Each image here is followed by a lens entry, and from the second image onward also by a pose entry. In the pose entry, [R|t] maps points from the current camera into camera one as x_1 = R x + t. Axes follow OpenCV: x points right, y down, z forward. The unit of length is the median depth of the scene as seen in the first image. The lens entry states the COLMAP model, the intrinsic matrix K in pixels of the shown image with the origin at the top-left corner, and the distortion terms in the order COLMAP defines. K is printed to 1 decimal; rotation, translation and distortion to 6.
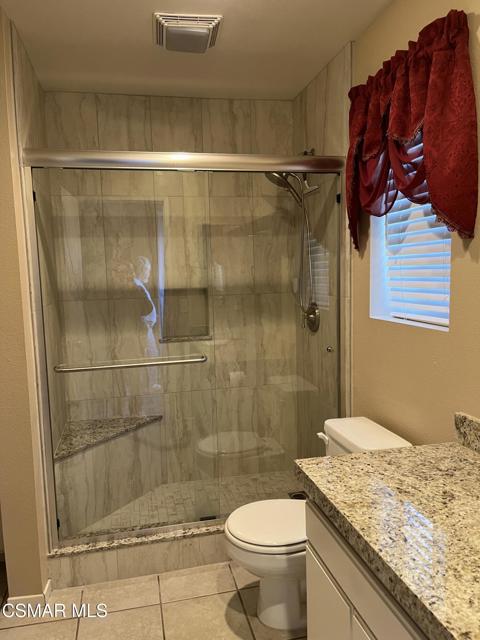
lens RADIAL K [[484.4, 0, 237.4], [0, 484.4, 323.1], [0, 0, 1]] dist [0.045437, -0.043474]
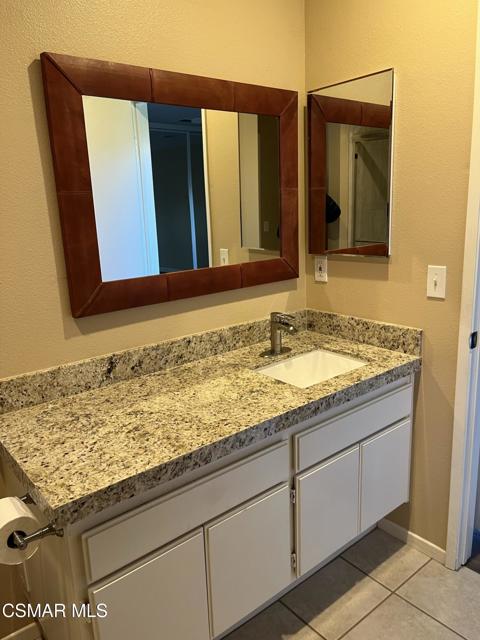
lens RADIAL K [[484.4, 0, 239.5], [0, 484.4, 317.8], [0, 0, 1]] dist [0.045437, -0.043474]
pose [[-0.447586, -0.158139, 0.880147, -0.350969], [0.144585, 0.958492, 0.245742, -0.054041], [-0.882475, 0.237247, -0.406143, 0.671857]]
